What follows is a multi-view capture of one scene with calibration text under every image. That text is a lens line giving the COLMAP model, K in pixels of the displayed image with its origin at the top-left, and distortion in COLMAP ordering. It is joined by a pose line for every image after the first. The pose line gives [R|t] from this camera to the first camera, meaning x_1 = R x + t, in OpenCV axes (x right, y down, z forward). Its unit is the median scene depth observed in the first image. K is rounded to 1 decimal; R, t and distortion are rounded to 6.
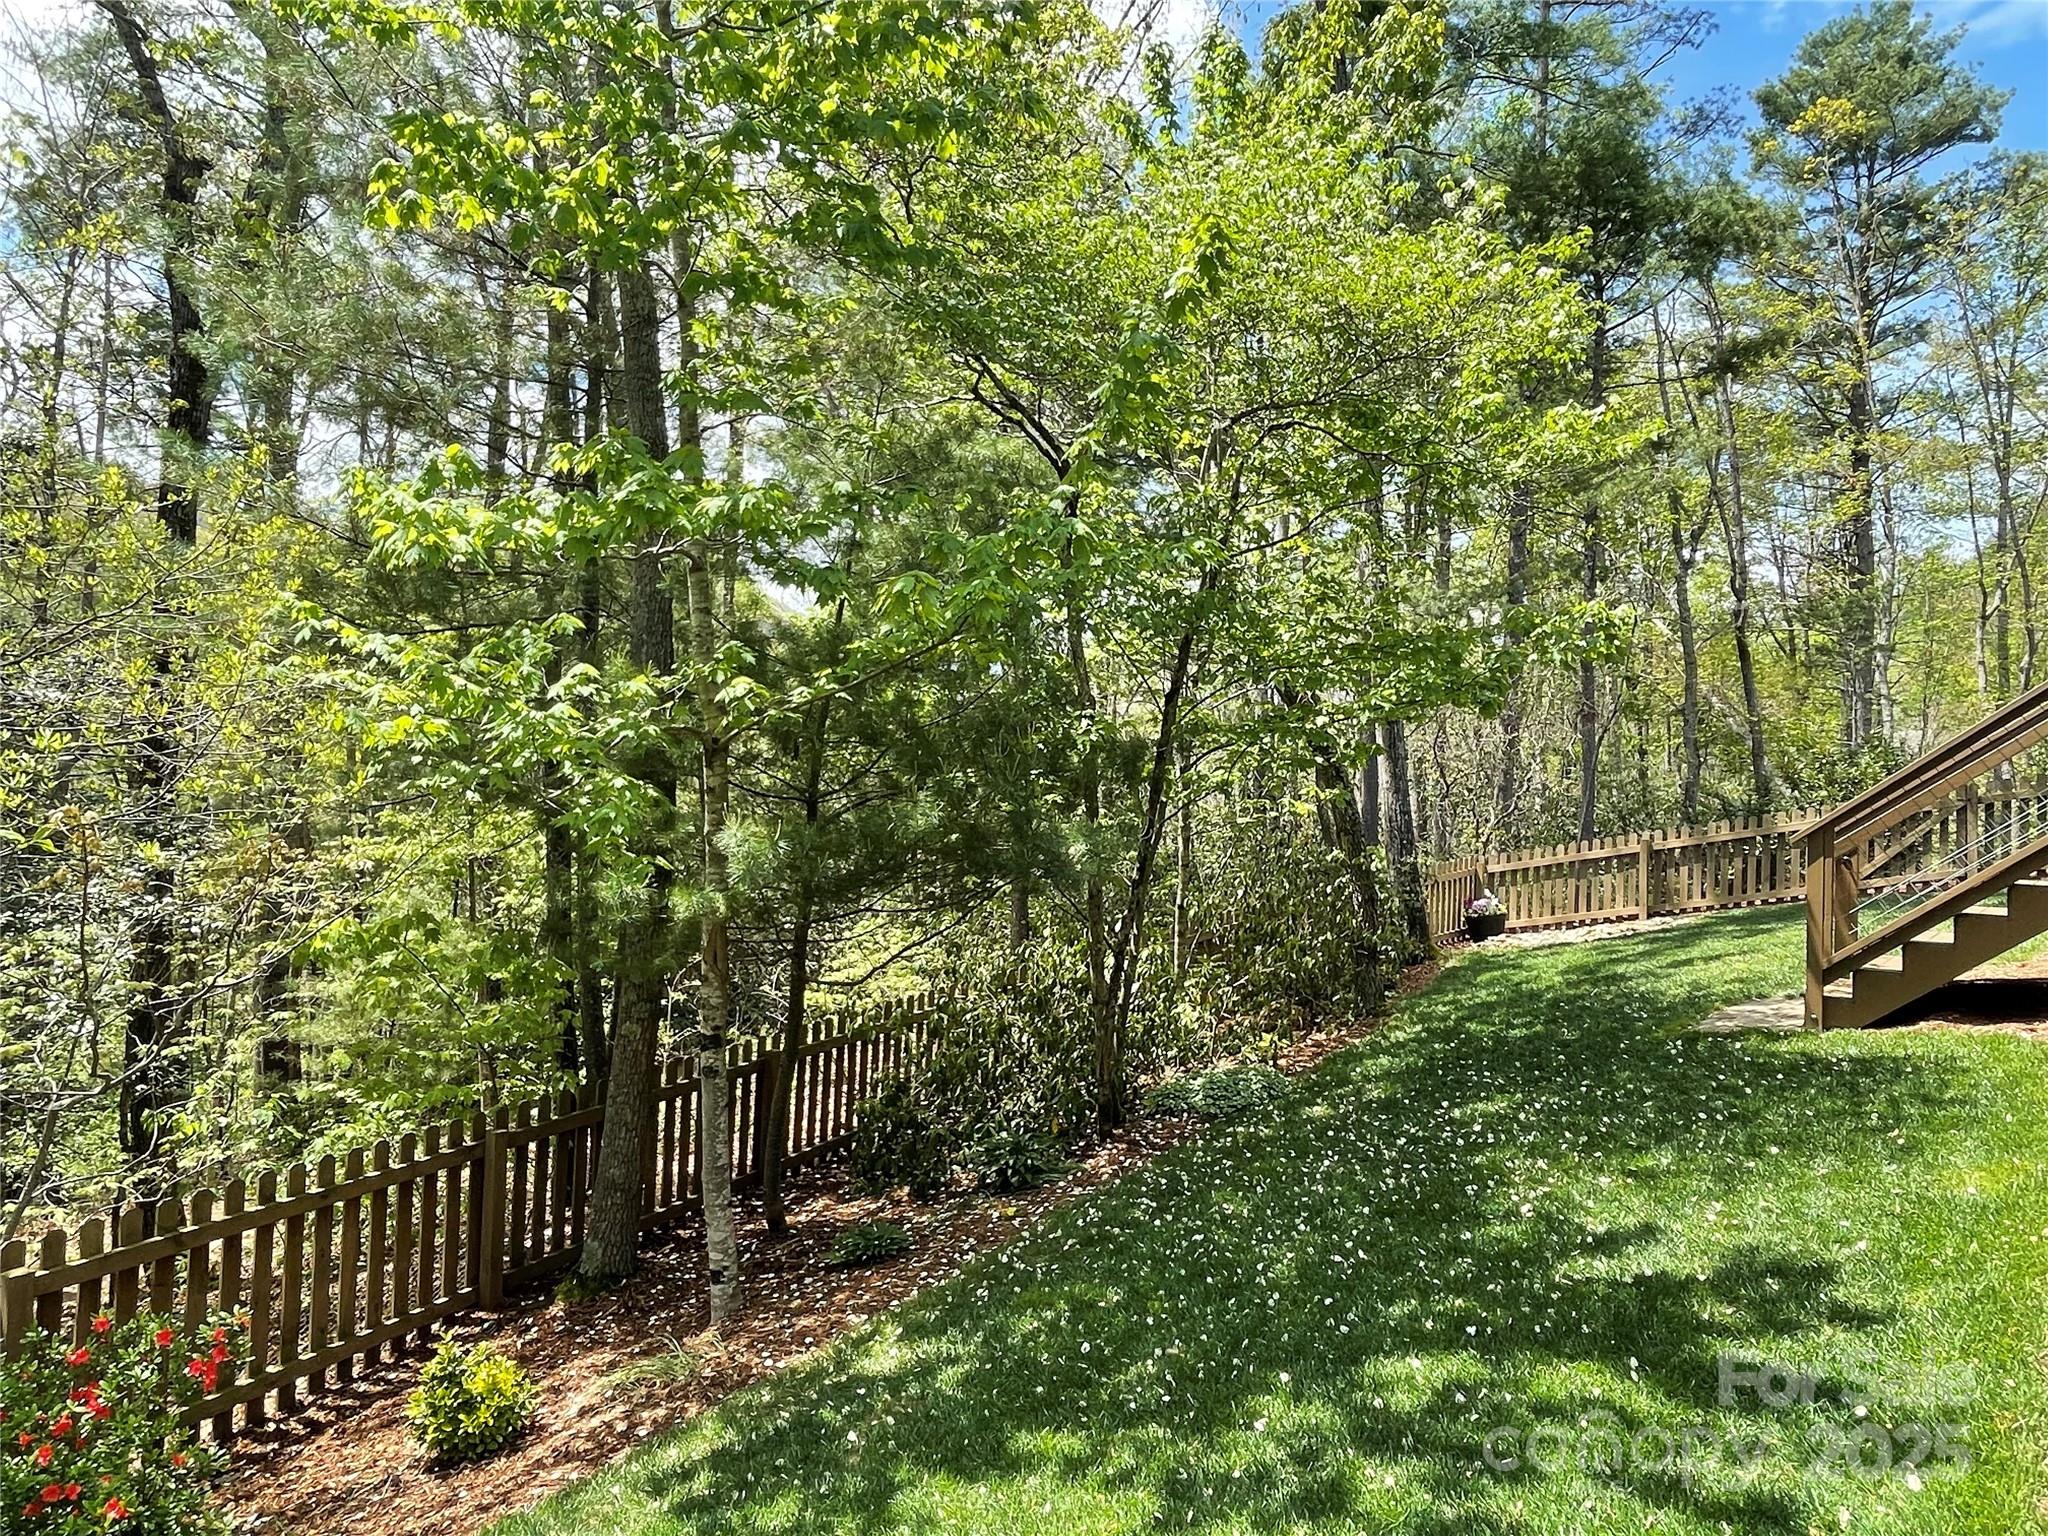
lens RADIAL K [[1252.2, 0, 1021.1], [0, 1252.2, 773.6], [0, 0, 1]] dist [-0.004484, 0.000749]
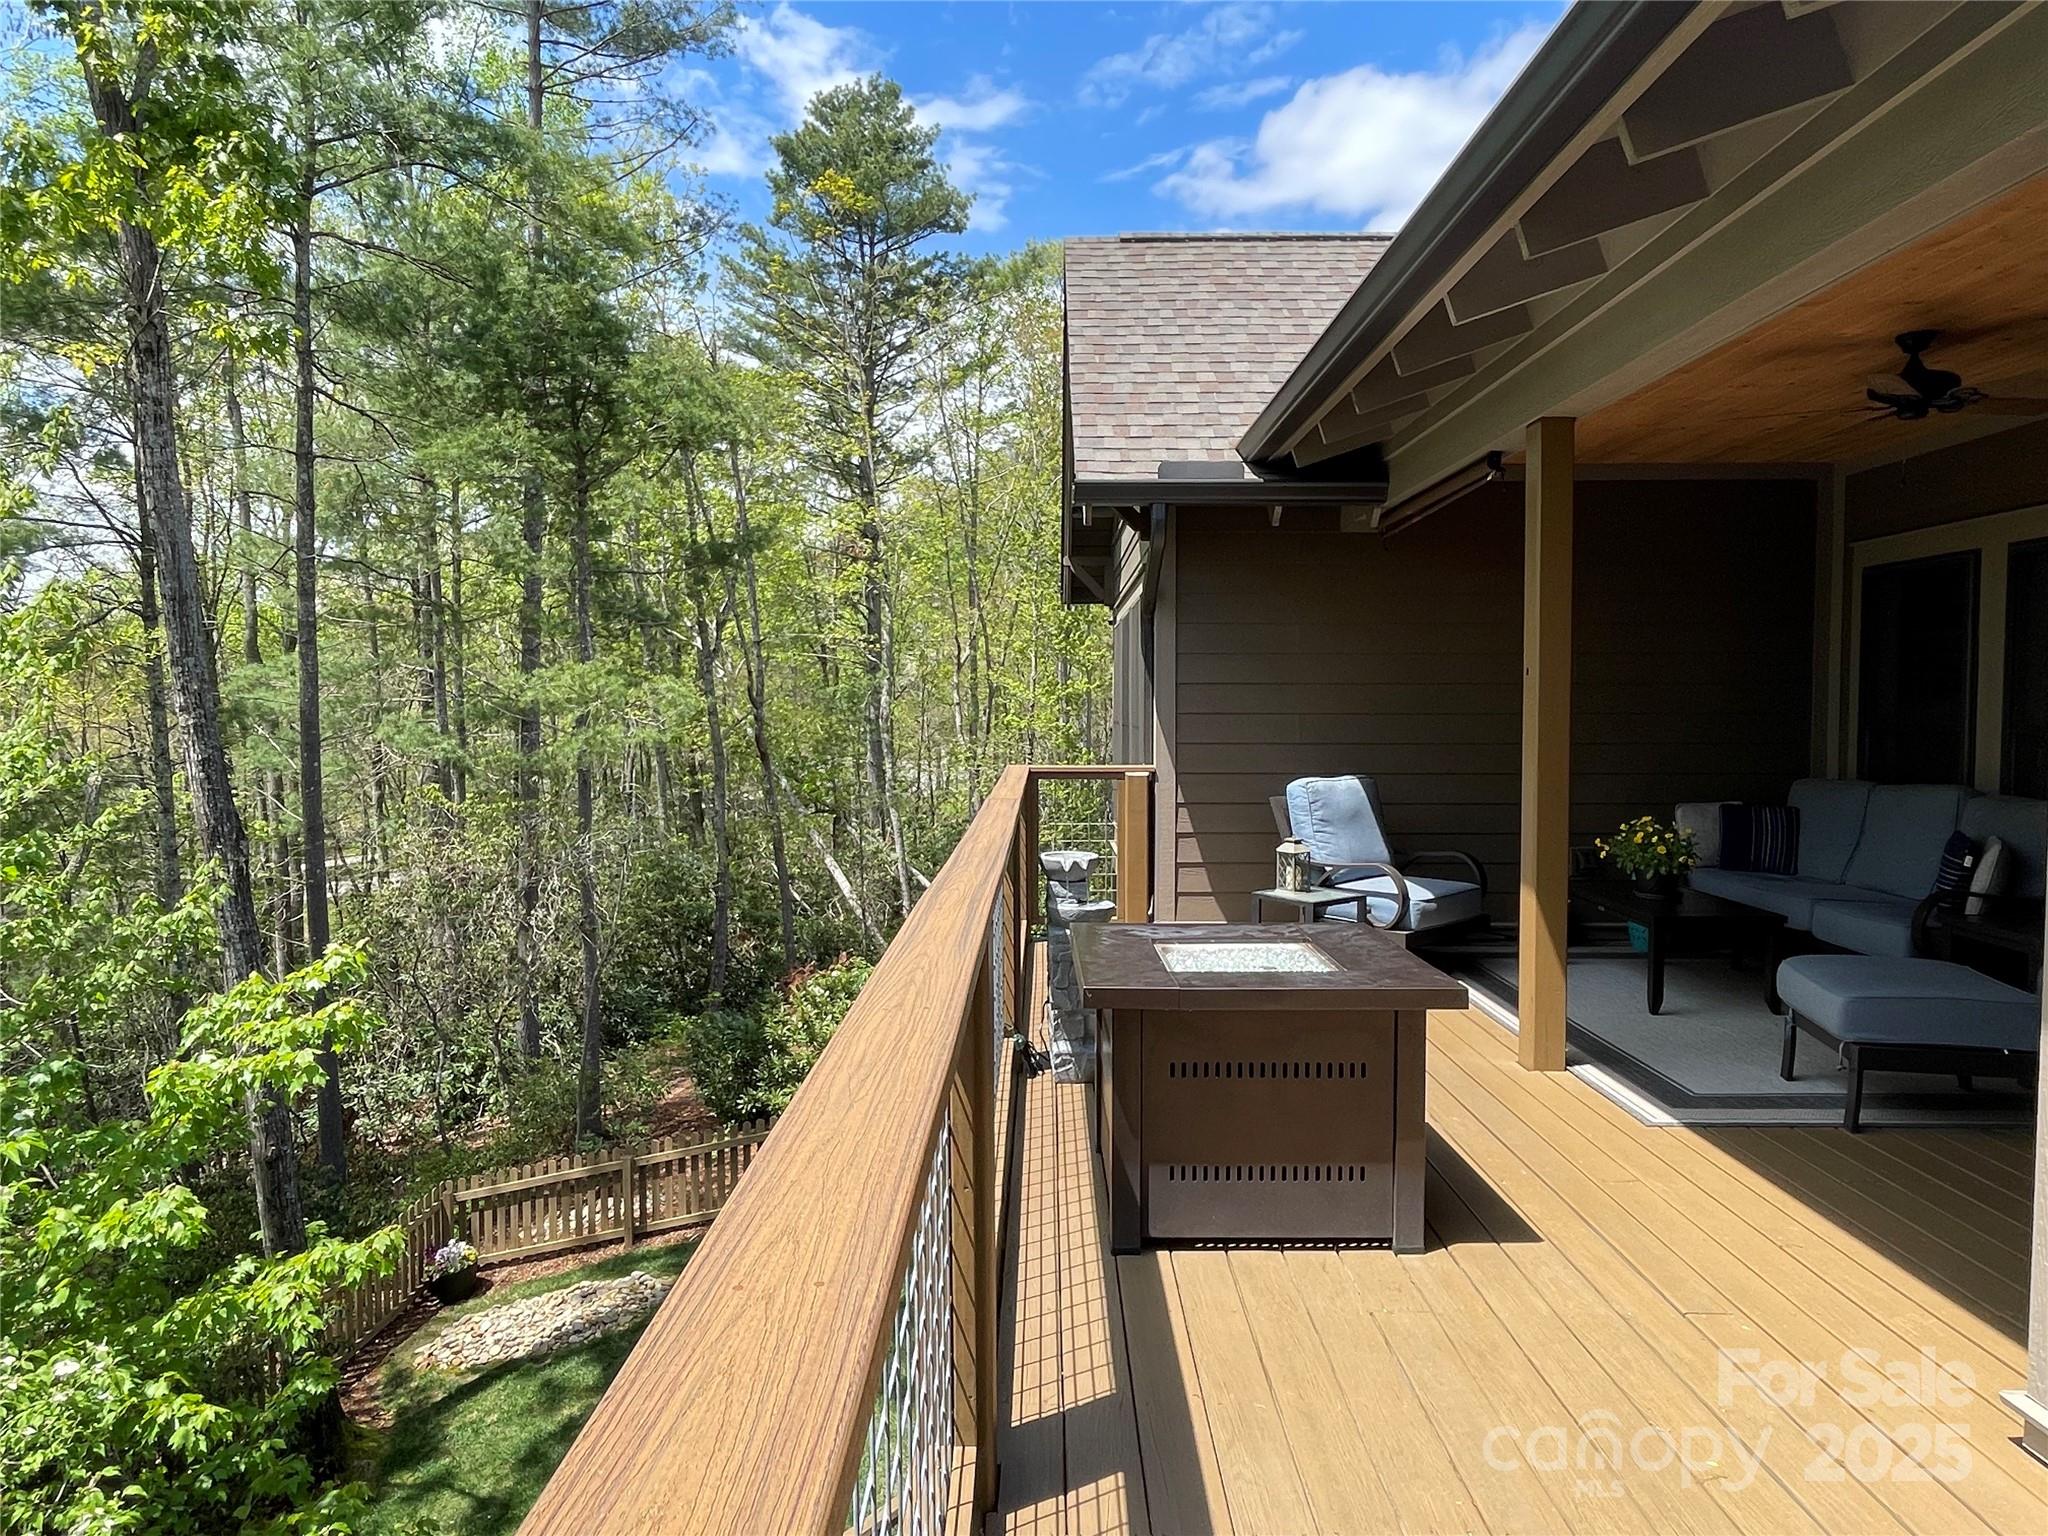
lens RADIAL K [[1252.2, 0, 1022.0], [0, 1252.2, 764.4], [0, 0, 1]] dist [-0.004484, 0.000749]
pose [[0.770042, -0.059110, 0.635250, 0.064139], [0.009904, 0.996686, 0.080736, -0.118985], [-0.637917, -0.055879, 0.768075, 0.056127]]
